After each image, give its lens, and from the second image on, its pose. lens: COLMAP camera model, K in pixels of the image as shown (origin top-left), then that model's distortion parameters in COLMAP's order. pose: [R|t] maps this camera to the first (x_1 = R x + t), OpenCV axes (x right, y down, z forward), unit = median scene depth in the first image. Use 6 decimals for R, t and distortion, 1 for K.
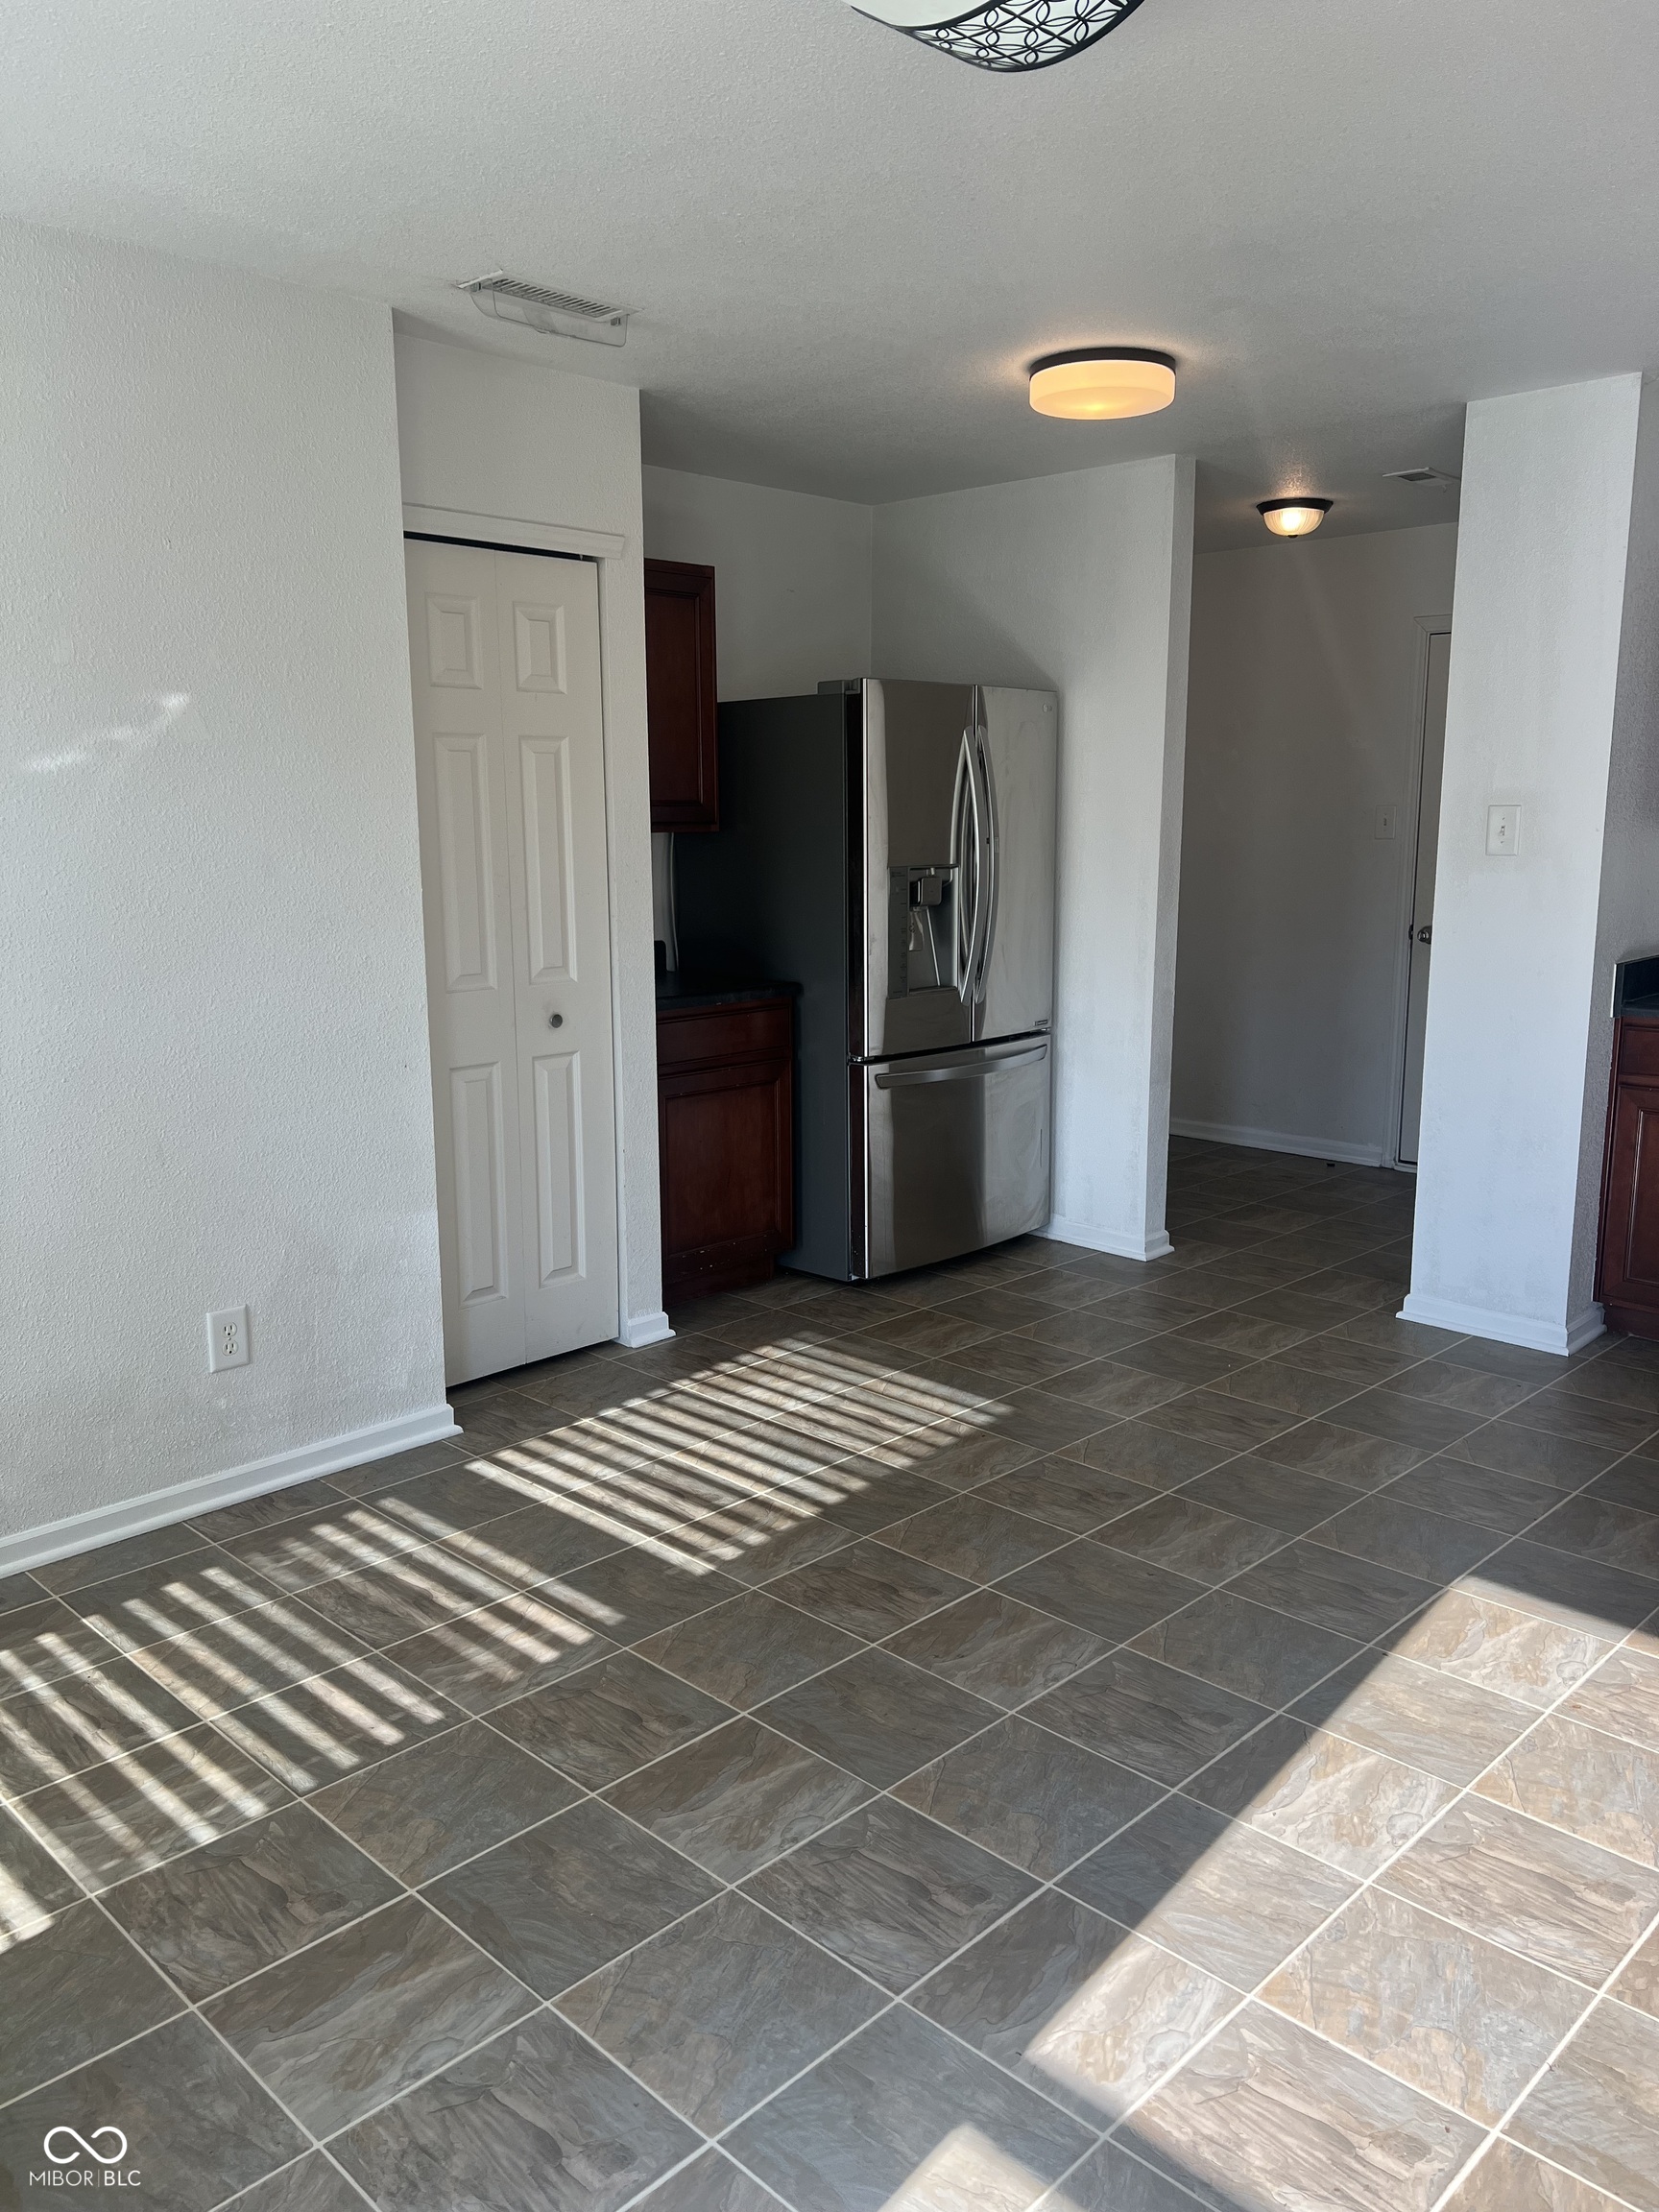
lens RADIAL K [[1676.5, 0, 835.8], [0, 1676.5, 1088.2], [0, 0, 1]] dist [0.050915, -0.052903]
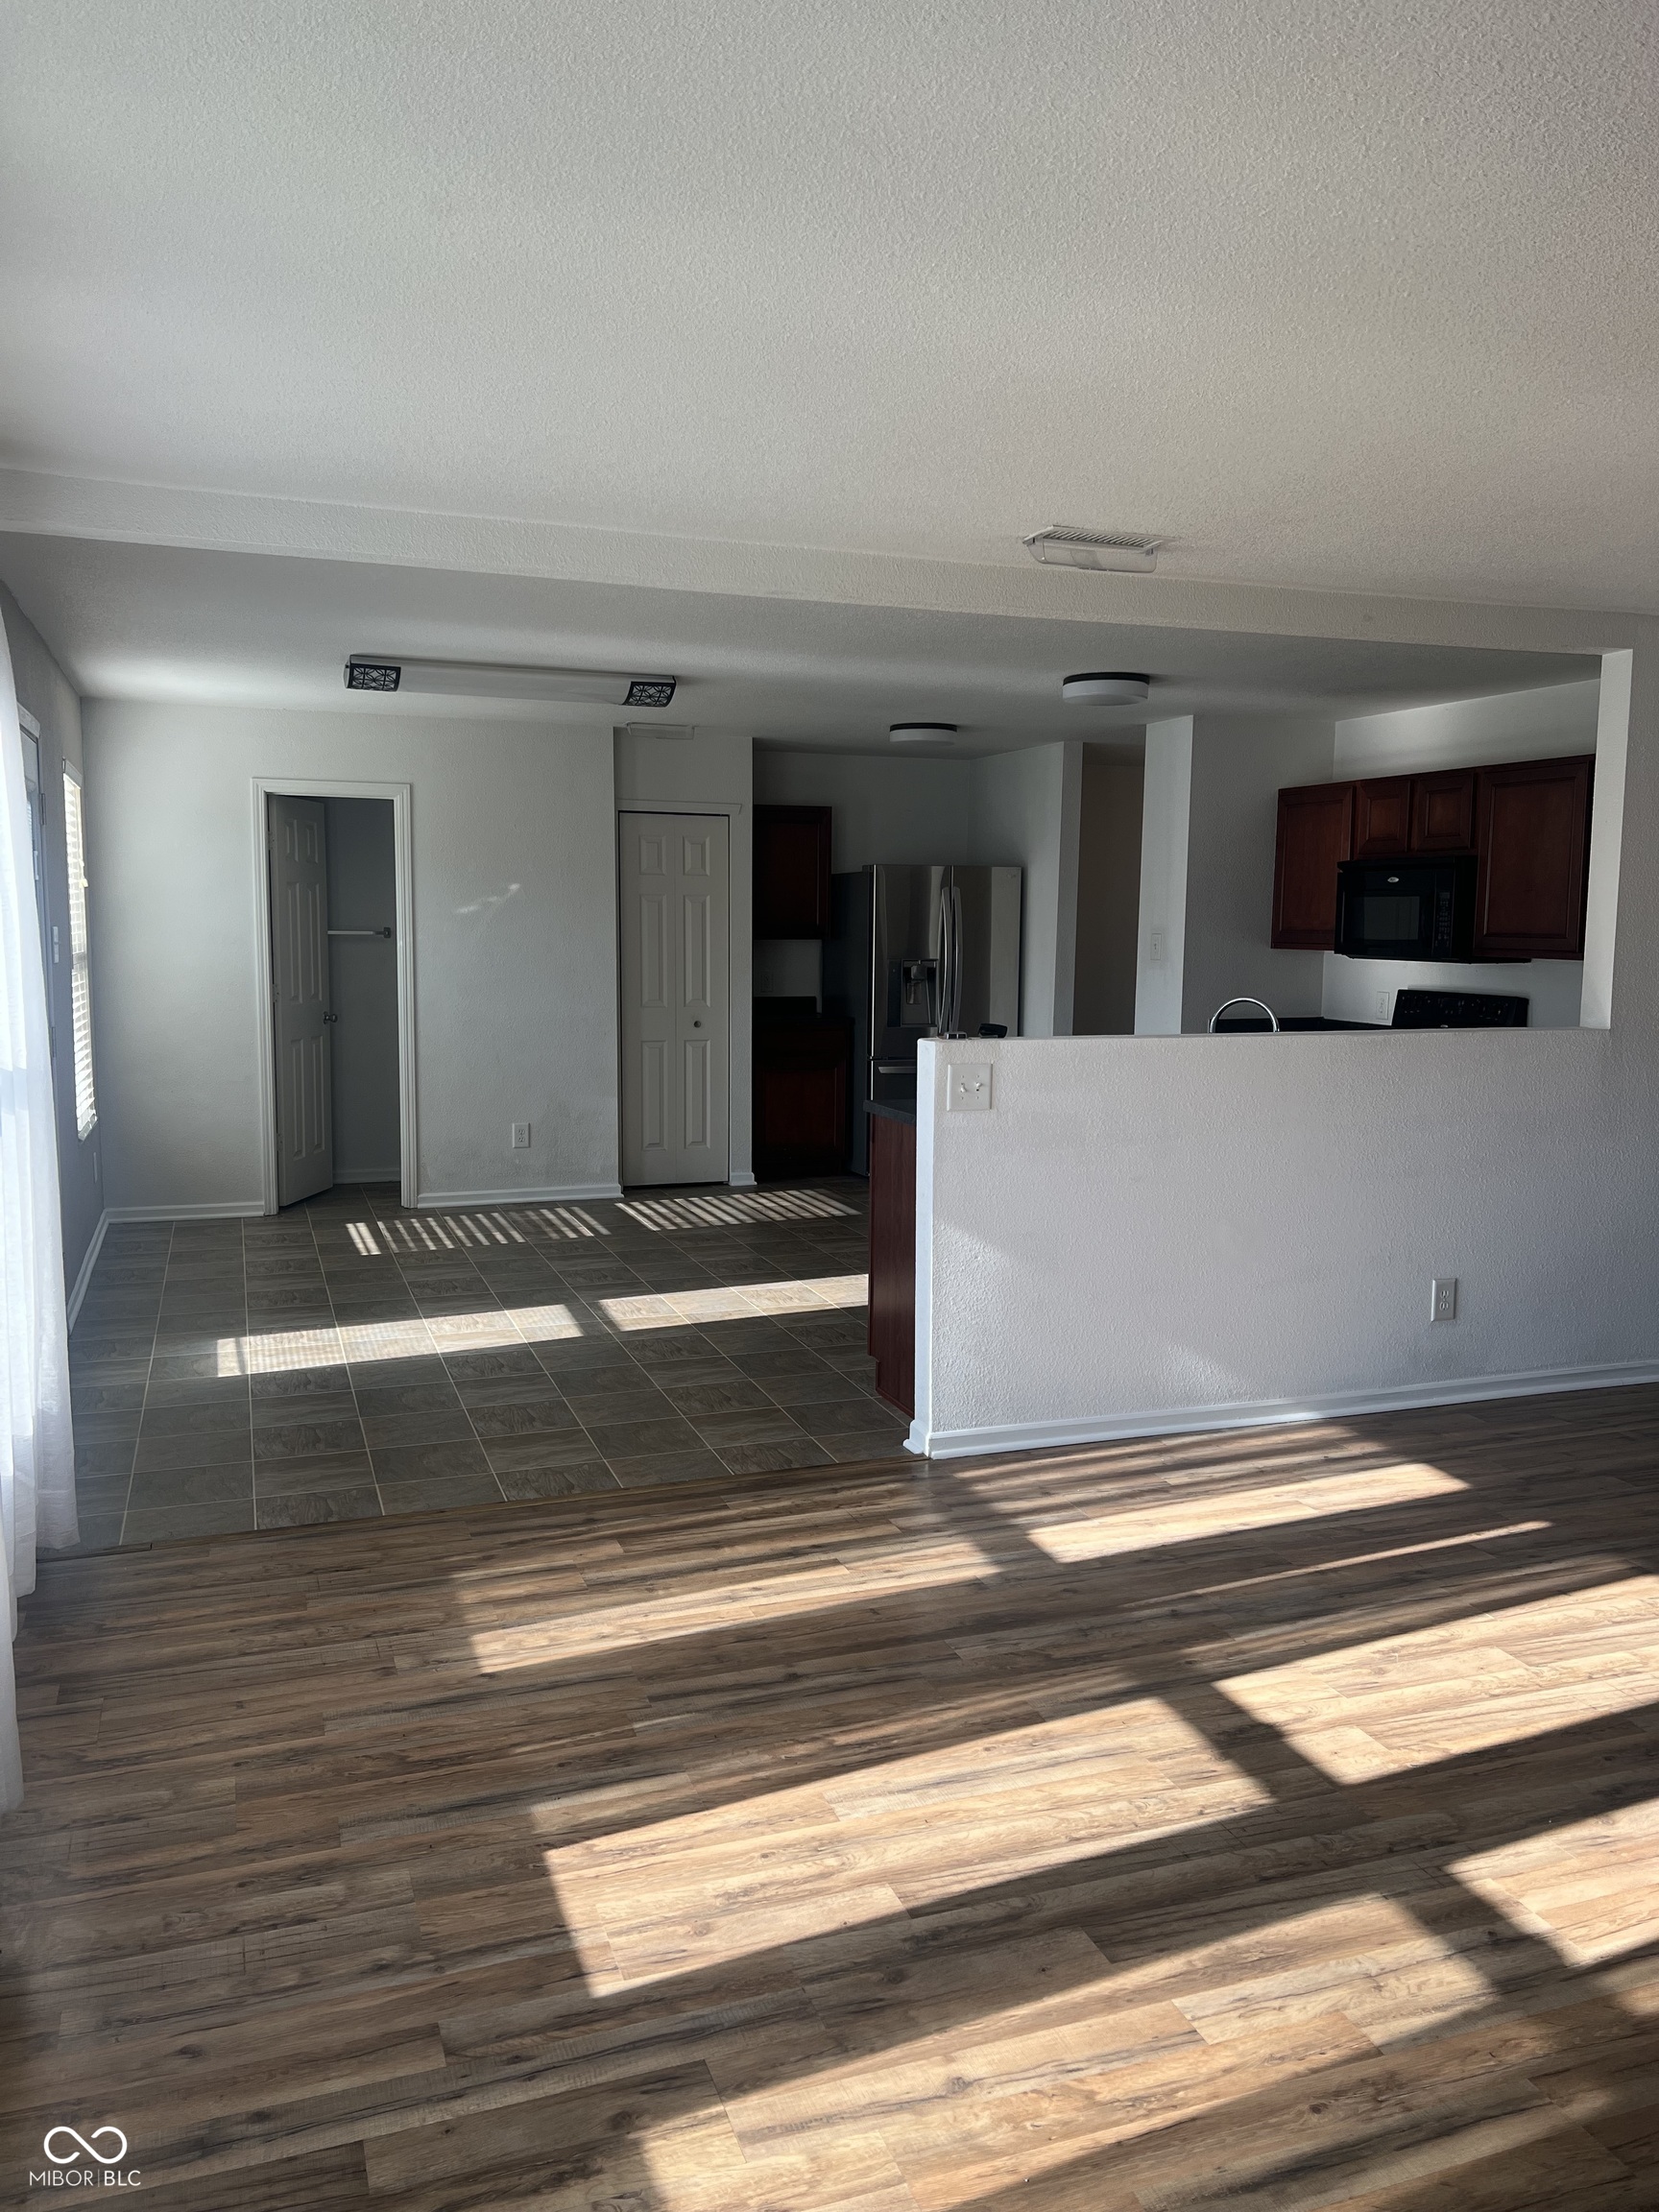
lens RADIAL K [[1676.5, 0, 838.6], [0, 1676.5, 1098.3], [0, 0, 1]] dist [0.050915, -0.052903]
pose [[0.899916, 0.053932, -0.432715, 1.021884], [-0.081769, 0.995591, -0.045968, 0.151270], [0.428328, 0.076750, 0.900358, -0.942469]]
